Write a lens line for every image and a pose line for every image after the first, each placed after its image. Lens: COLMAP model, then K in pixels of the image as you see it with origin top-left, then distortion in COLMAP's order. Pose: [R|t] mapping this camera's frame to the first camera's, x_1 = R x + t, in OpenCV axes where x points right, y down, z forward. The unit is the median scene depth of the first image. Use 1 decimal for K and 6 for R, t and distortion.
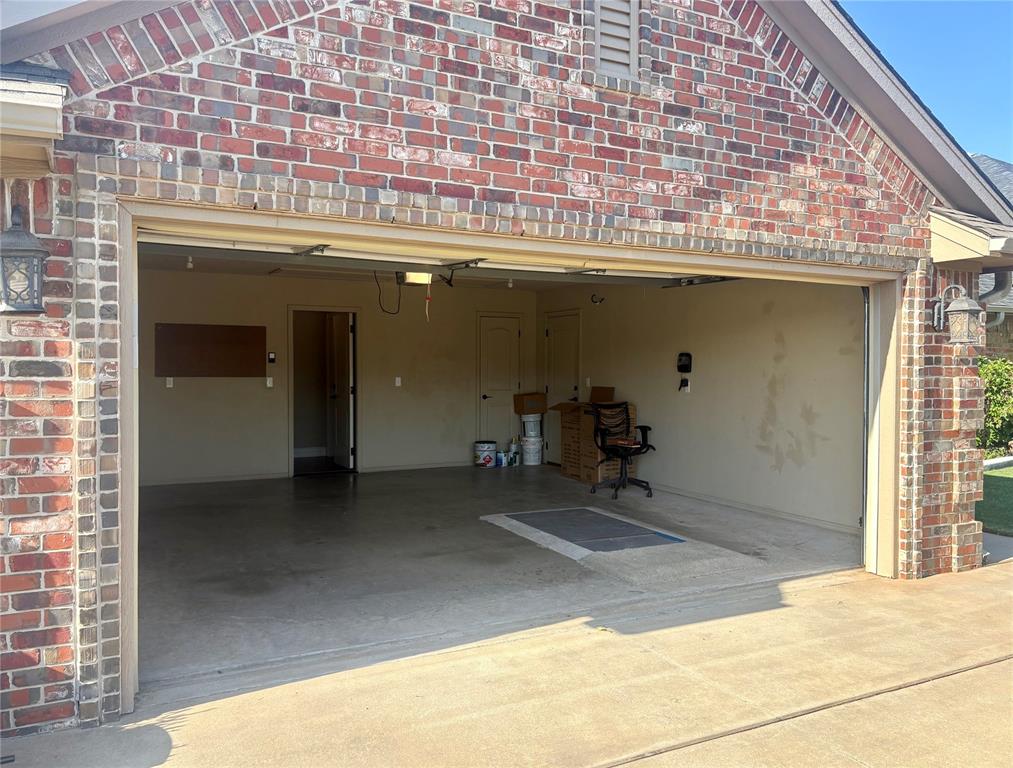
lens RADIAL K [[808.1, 0, 505.7], [0, 808.1, 384.9], [0, 0, 1]] dist [0.001825, -0.002233]
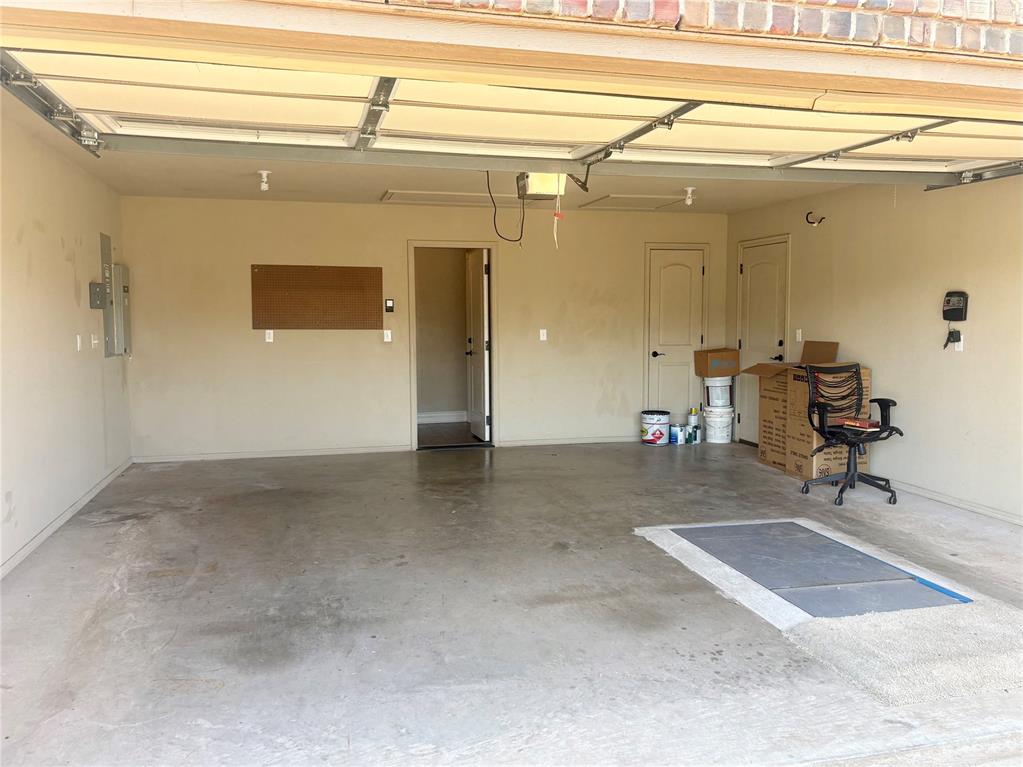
lens RADIAL K [[782.9, 0, 511.1], [0, 782.9, 377.2], [0, 0, 1]] dist [0.031779, -0.042286]
pose [[0.971960, 0.011736, -0.234855, 0.018574], [0.001197, 0.998494, 0.054850, -0.004901], [0.235145, -0.053593, 0.970482, 0.275040]]
